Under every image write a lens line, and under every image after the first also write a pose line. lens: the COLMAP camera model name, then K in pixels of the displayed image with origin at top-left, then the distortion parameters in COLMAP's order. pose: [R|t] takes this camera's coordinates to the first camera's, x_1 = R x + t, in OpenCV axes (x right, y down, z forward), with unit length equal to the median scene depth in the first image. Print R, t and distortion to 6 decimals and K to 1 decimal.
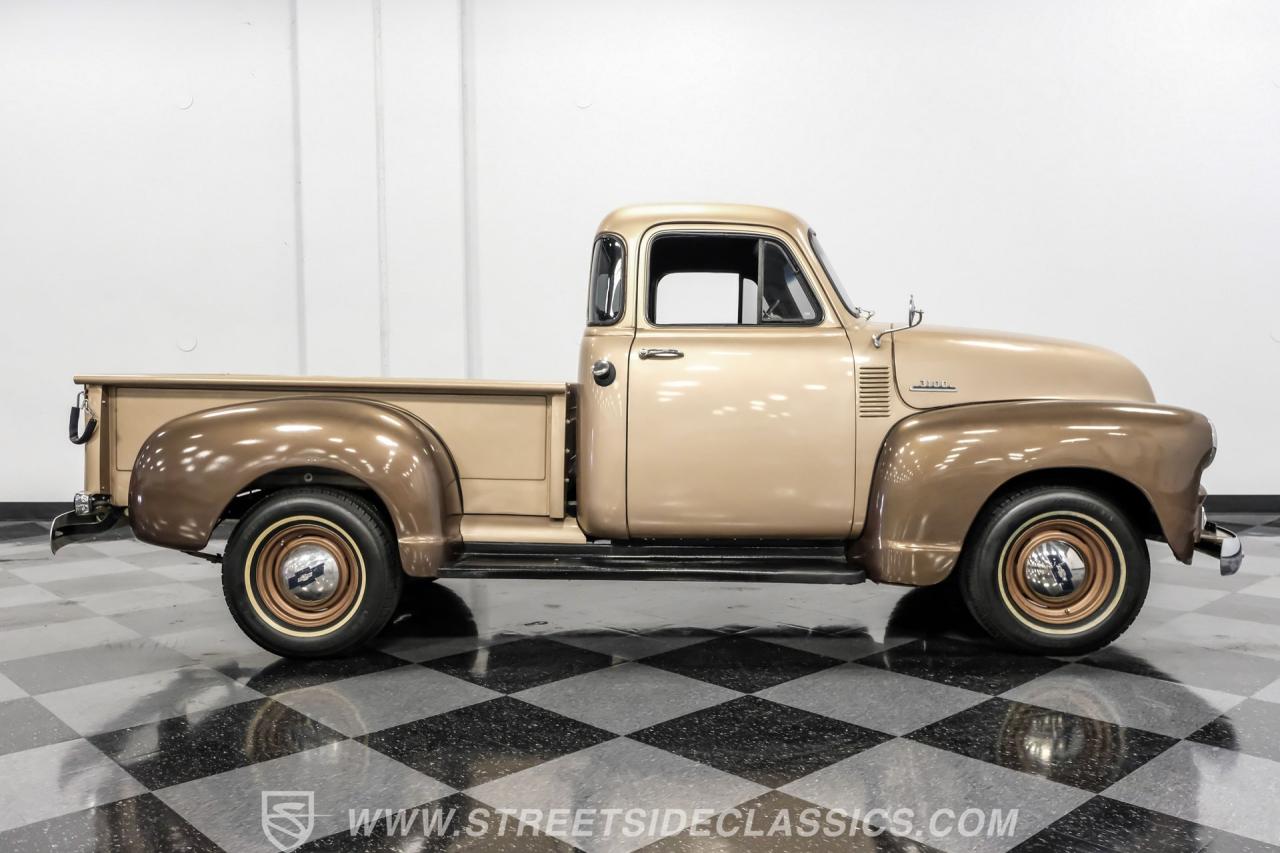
lens RADIAL K [[1041.1, 0, 641.0], [0, 1041.1, 434.0], [0, 0, 1]] dist [-0.000516, -0.000006]
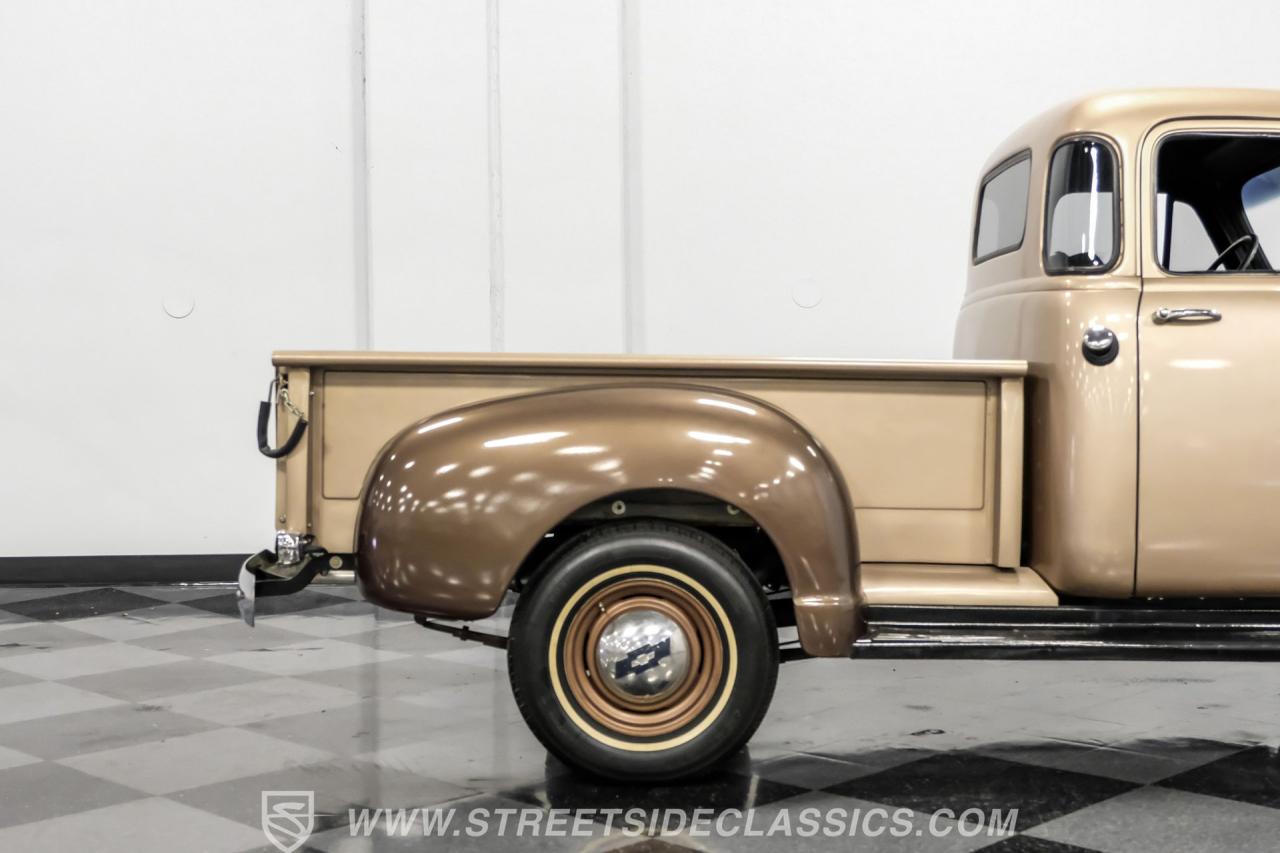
lens RADIAL K [[1711.5, 0, 613.5], [0, 1711.5, 422.4], [0, 0, 1]] dist [0.000079, 0.011345]
pose [[0.999893, -0.004507, 0.013929, -0.347210], [0.004749, 0.999837, -0.017408, 0.007072], [-0.013848, 0.017472, 0.999751, -0.075602]]
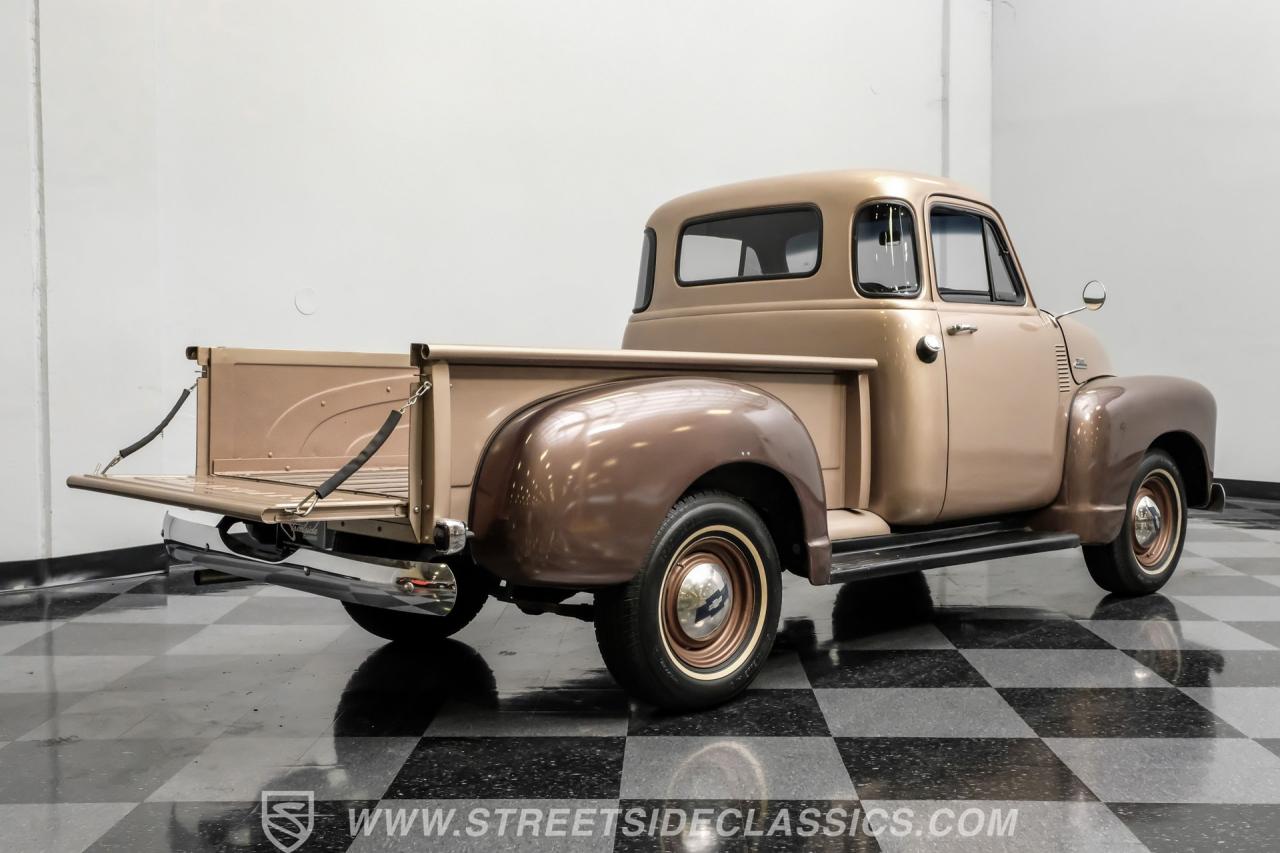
lens RADIAL K [[1419.4, 0, 643.6], [0, 1419.4, 425.6], [0, 0, 1]] dist [0.010670, 0.001061]
pose [[0.703695, -0.029973, 0.709870, -1.098202], [0.038948, 0.999235, 0.003581, -0.003518], [-0.709434, 0.025128, 0.704324, 0.267748]]
